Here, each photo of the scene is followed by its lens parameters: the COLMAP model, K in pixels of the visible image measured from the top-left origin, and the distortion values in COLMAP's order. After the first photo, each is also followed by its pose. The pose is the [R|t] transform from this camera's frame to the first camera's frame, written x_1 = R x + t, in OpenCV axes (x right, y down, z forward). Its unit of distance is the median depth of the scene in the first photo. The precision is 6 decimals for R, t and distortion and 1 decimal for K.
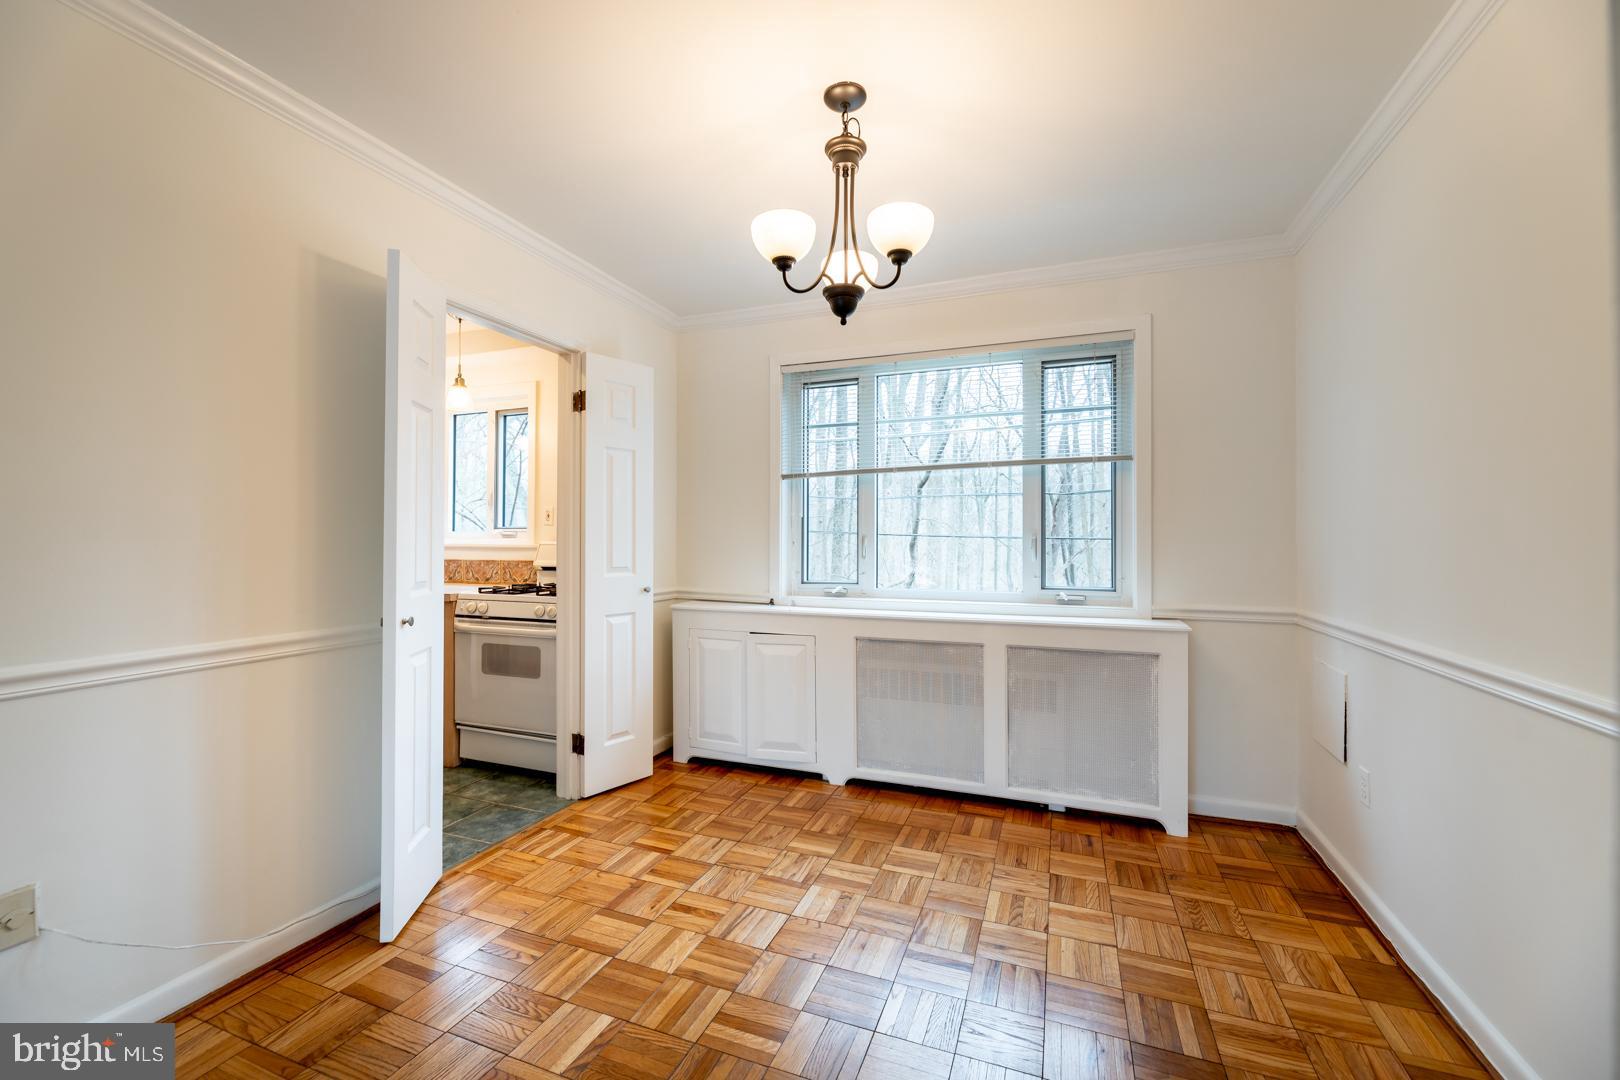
lens RADIAL K [[658.8, 0, 810.1], [0, 658.8, 535.0], [0, 0, 1]] dist [-0.010633, 0.000018]
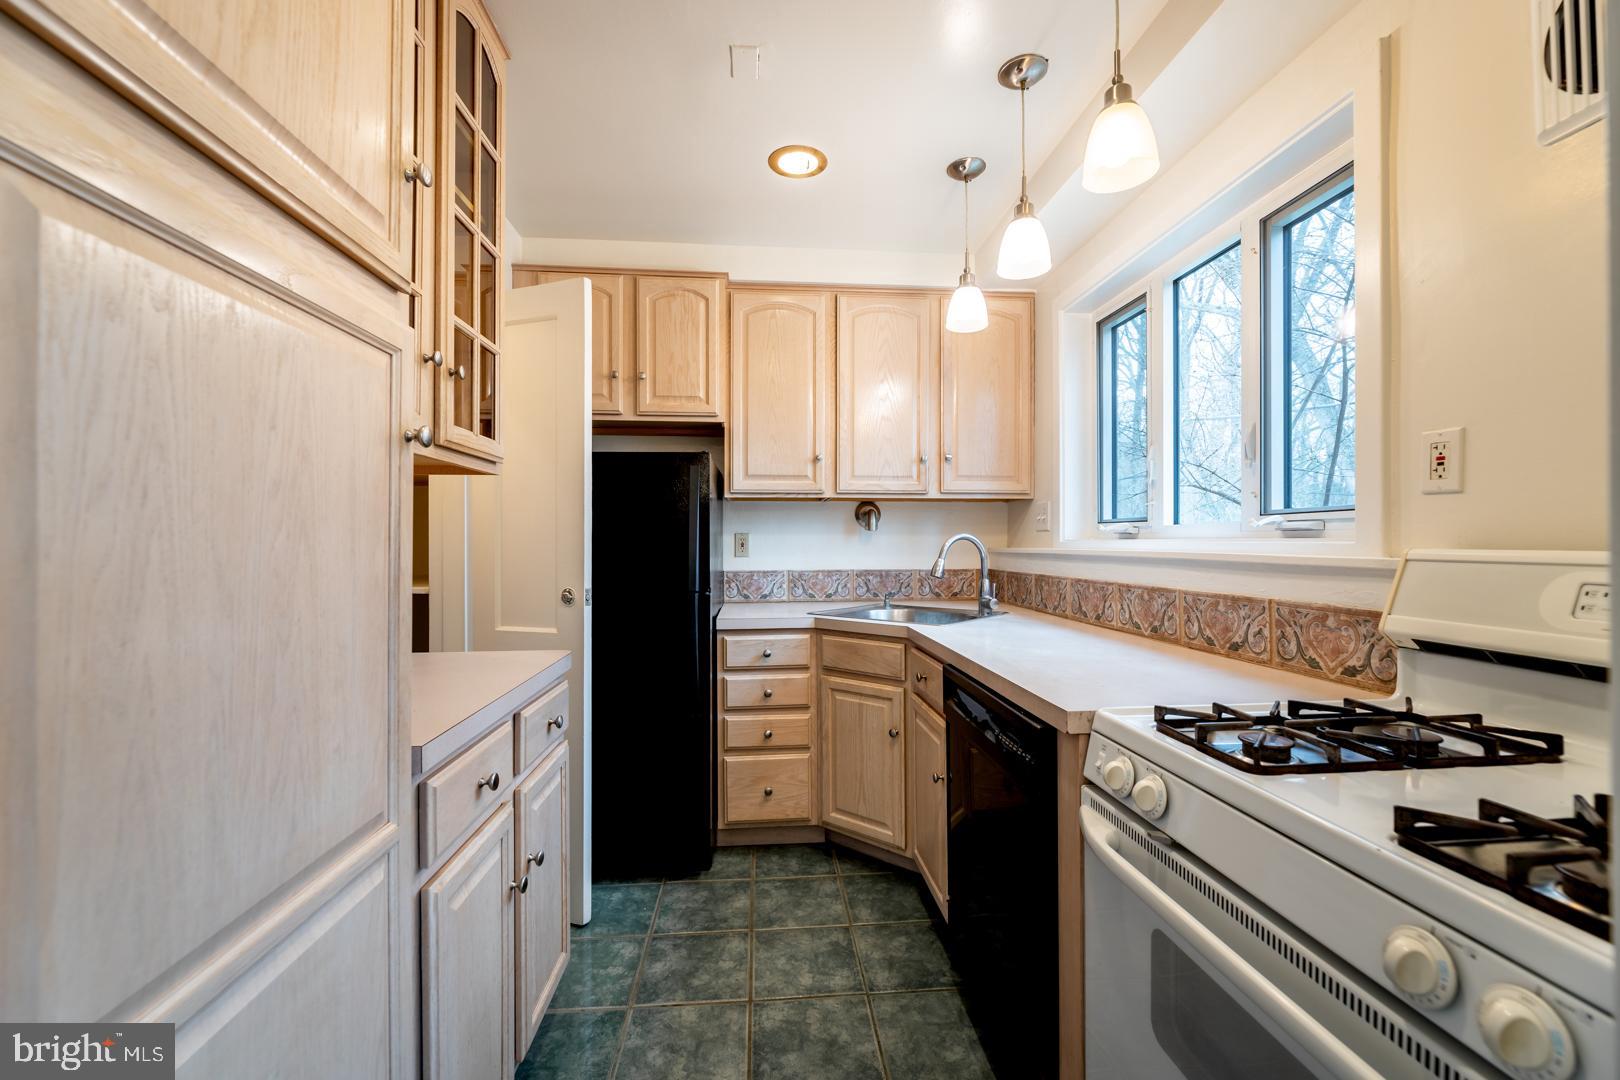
lens RADIAL K [[658.8, 0, 810.1], [0, 658.8, 535.0], [0, 0, 1]] dist [-0.010633, 0.000018]
pose [[0.437579, -0.007668, -0.899147, -0.254620], [0.006806, 0.999963, -0.005215, 0.003136], [0.899154, -0.003838, 0.437615, 0.607625]]
